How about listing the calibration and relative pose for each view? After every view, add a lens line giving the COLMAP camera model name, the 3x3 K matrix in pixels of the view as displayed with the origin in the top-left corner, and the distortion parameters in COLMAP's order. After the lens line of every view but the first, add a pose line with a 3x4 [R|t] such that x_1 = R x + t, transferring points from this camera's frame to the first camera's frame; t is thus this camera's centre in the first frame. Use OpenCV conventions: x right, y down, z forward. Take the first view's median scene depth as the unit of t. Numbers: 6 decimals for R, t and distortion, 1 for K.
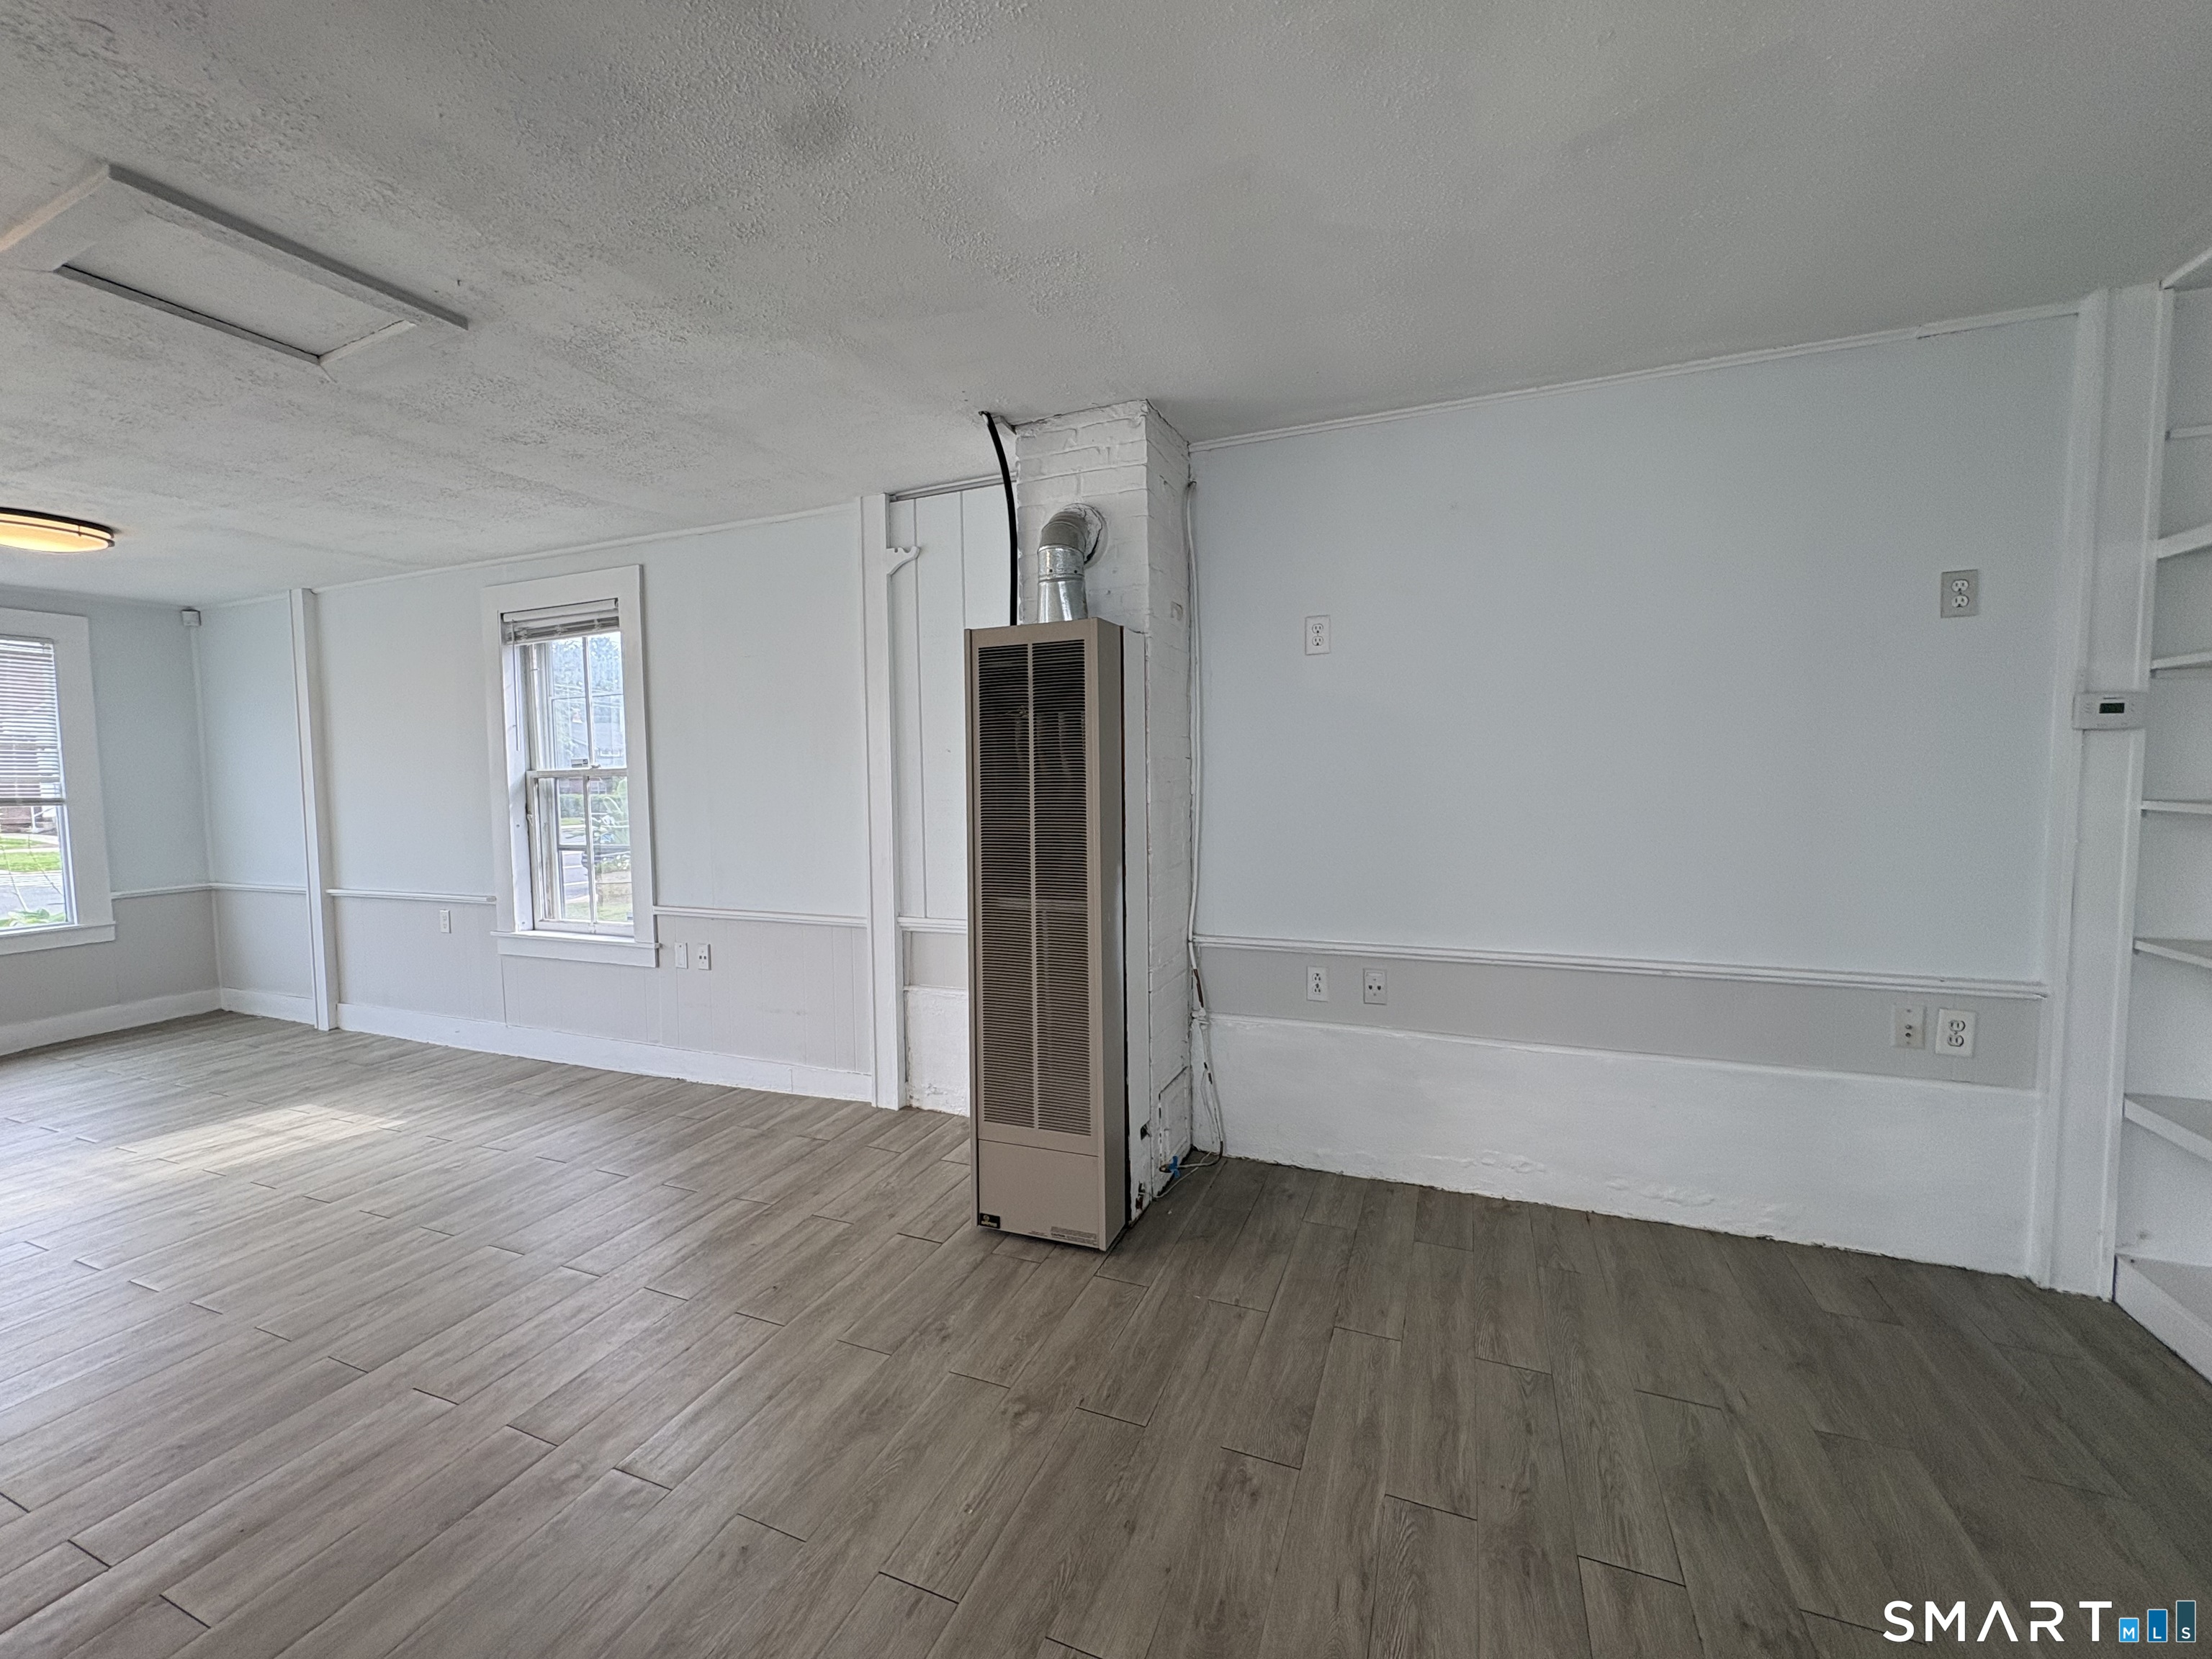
lens RADIAL K [[882.0, 0, 1101.7], [0, 882.0, 824.0], [0, 0, 1]] dist [0.001559, -0.000402]
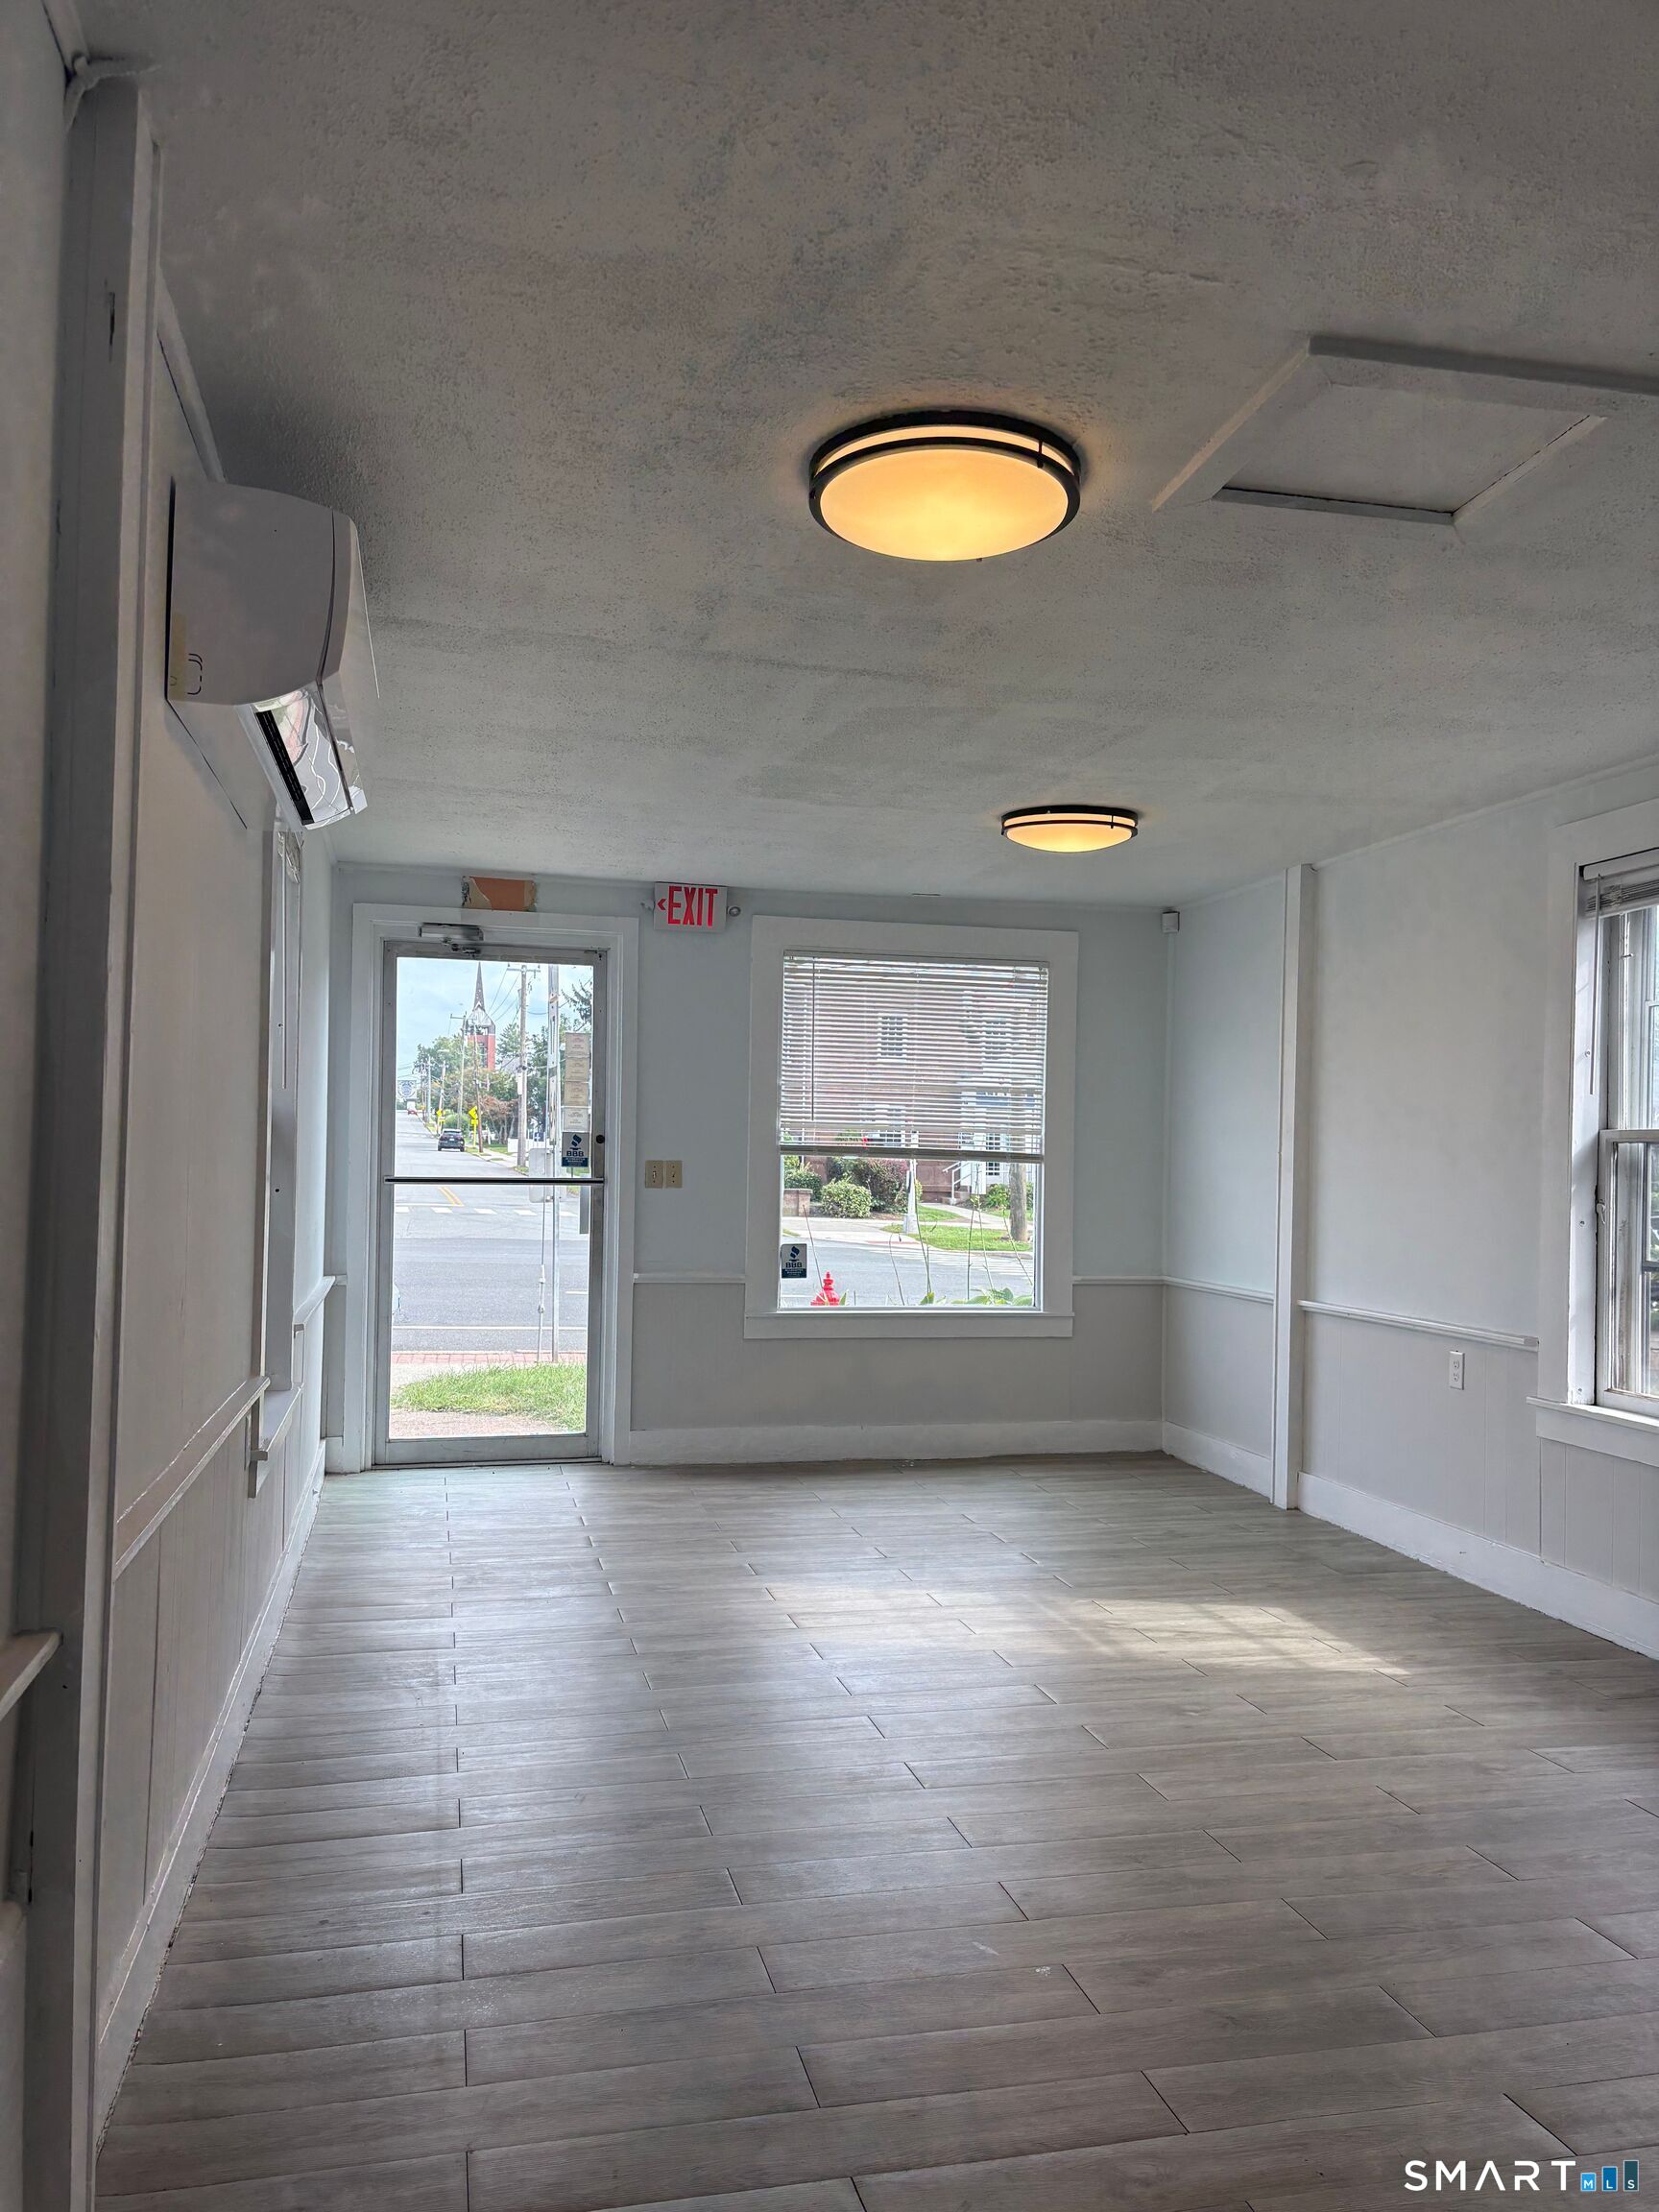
lens RADIAL K [[1676.5, 0, 837.3], [0, 1676.5, 1140.4], [0, 0, 1]] dist [0.044061, -0.020721]
pose [[0.584850, 0.021958, -0.810844, -0.052960], [-0.075086, 0.996807, -0.027165, 0.019674], [0.807659, 0.076770, 0.584631, -0.078339]]
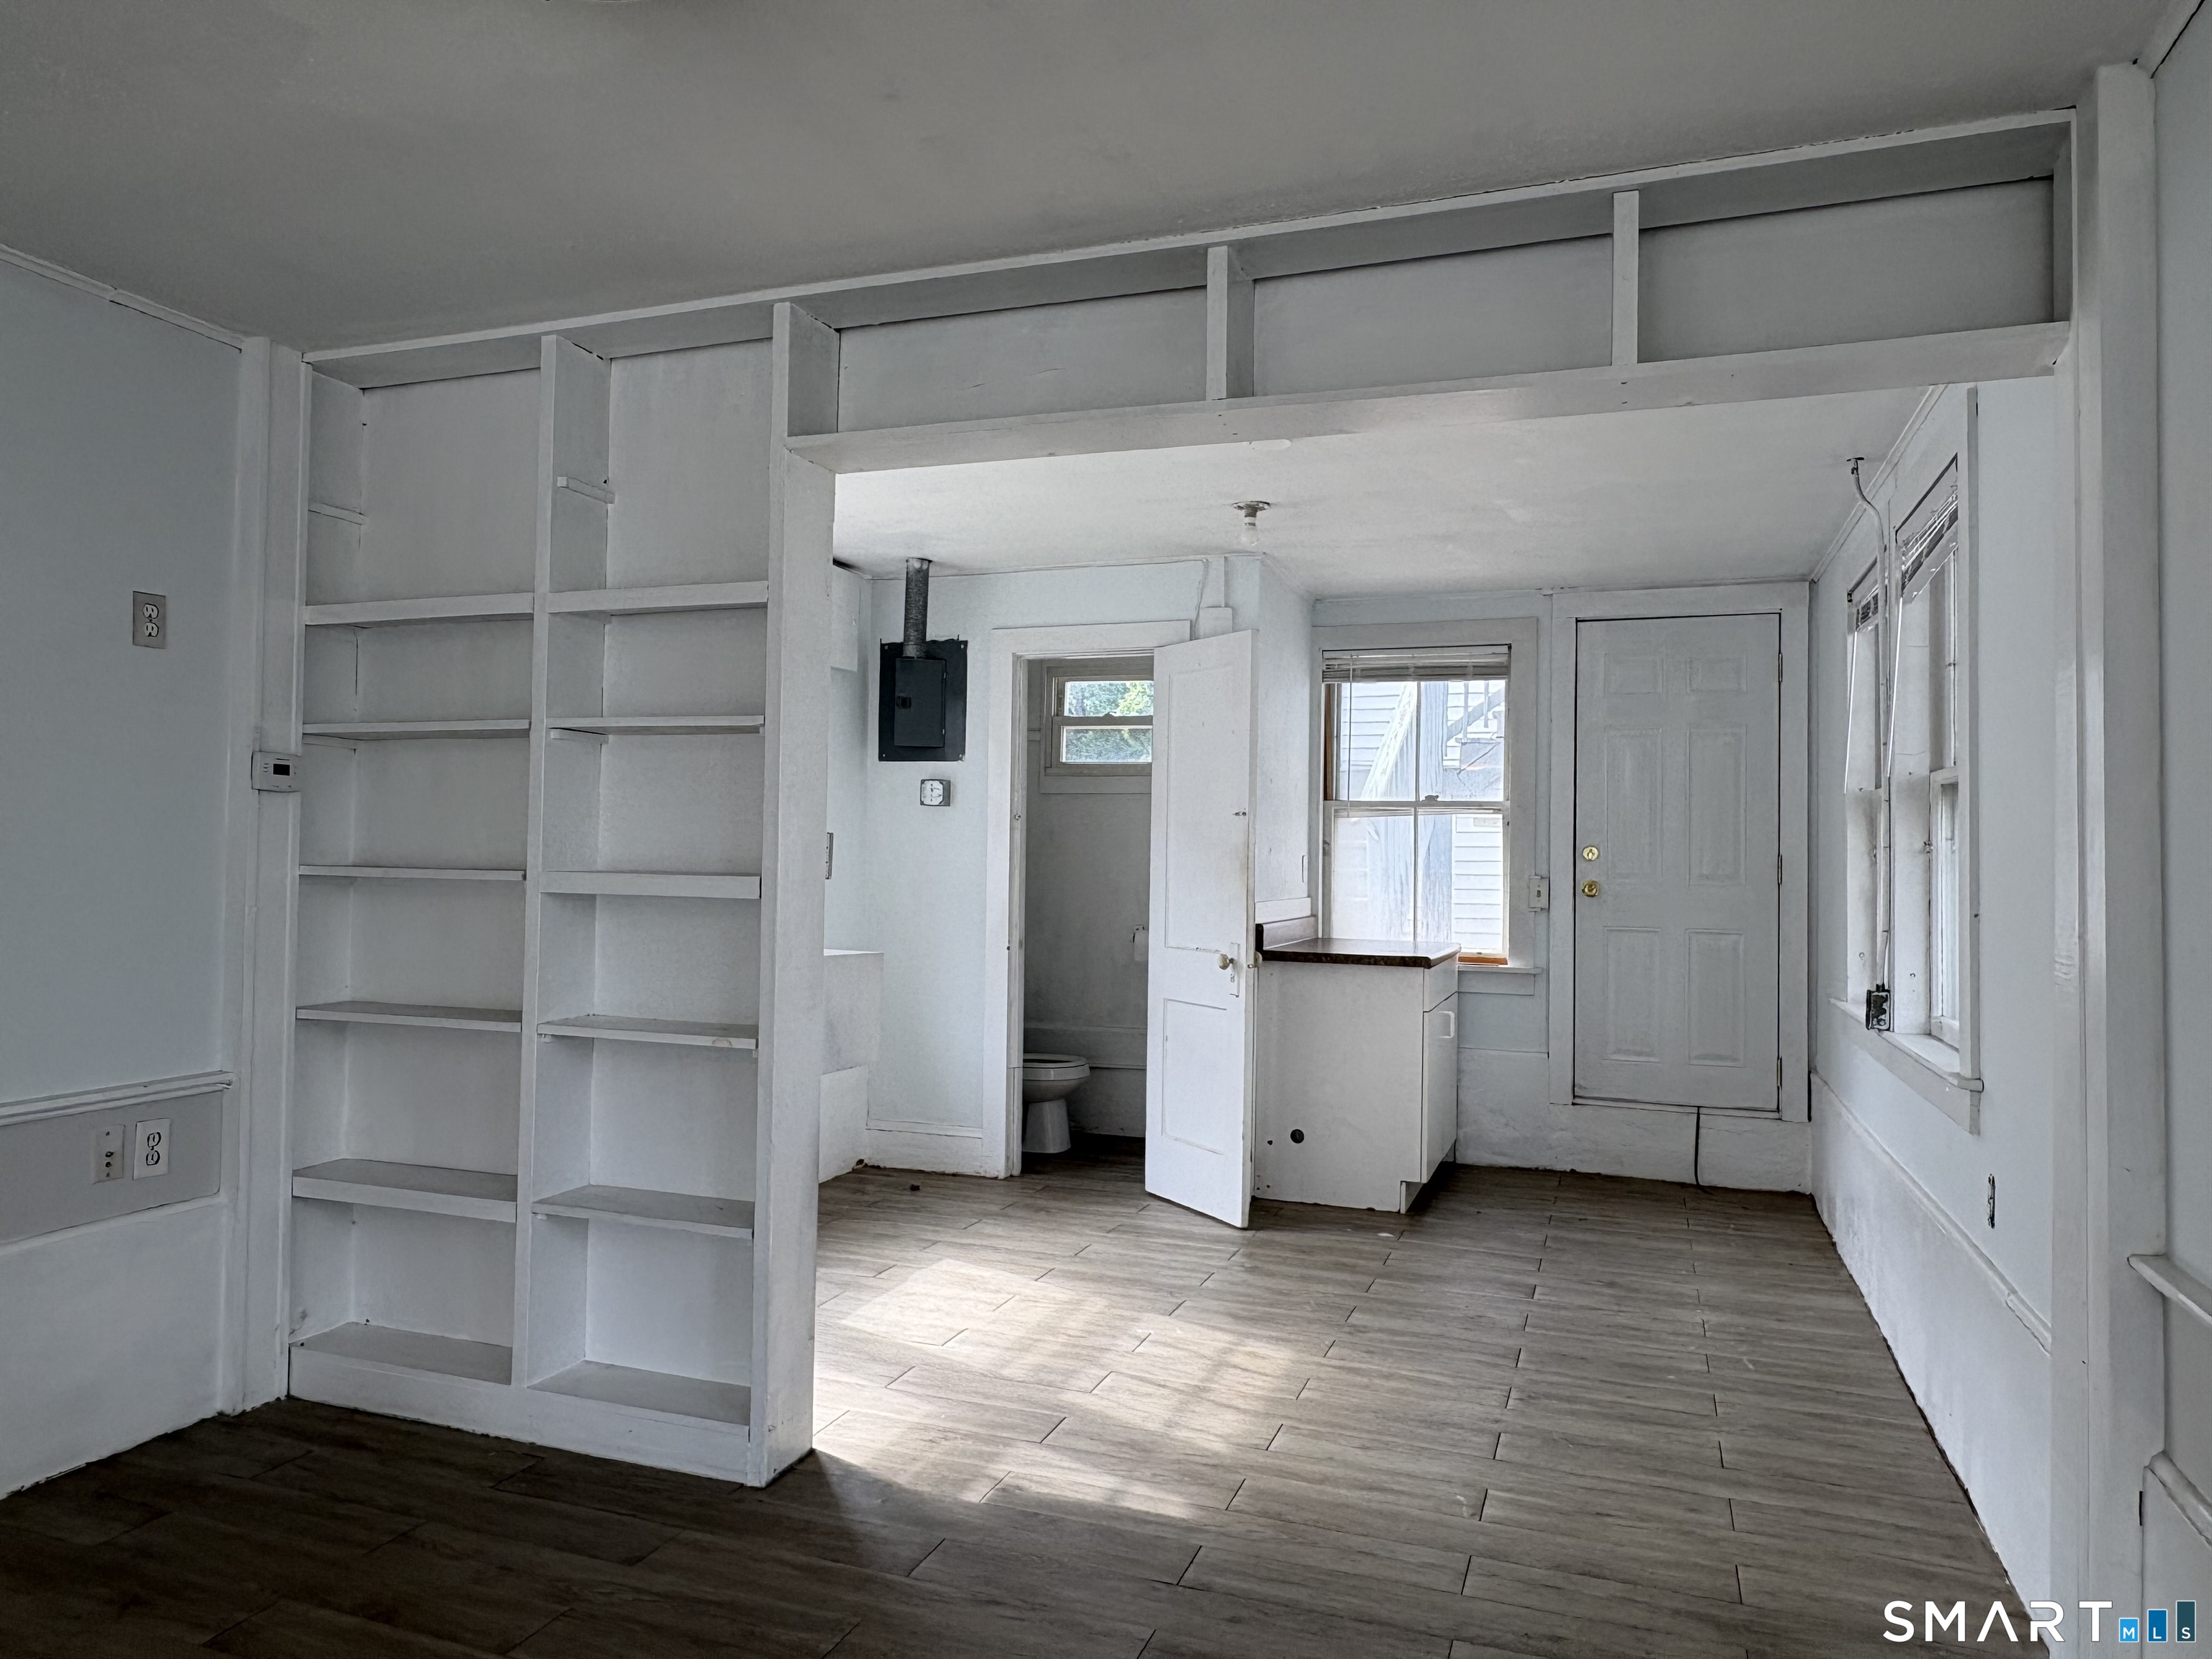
lens RADIAL K [[1454.3, 0, 1096.9], [0, 1454.3, 825.4], [0, 0, 1]] dist [-0.004816, 0.003751]
pose [[-0.037406, 0.034189, 0.998715, -0.286696], [0.047287, 0.998356, -0.032406, 0.014059], [-0.998181, 0.046014, -0.038961, 0.106798]]
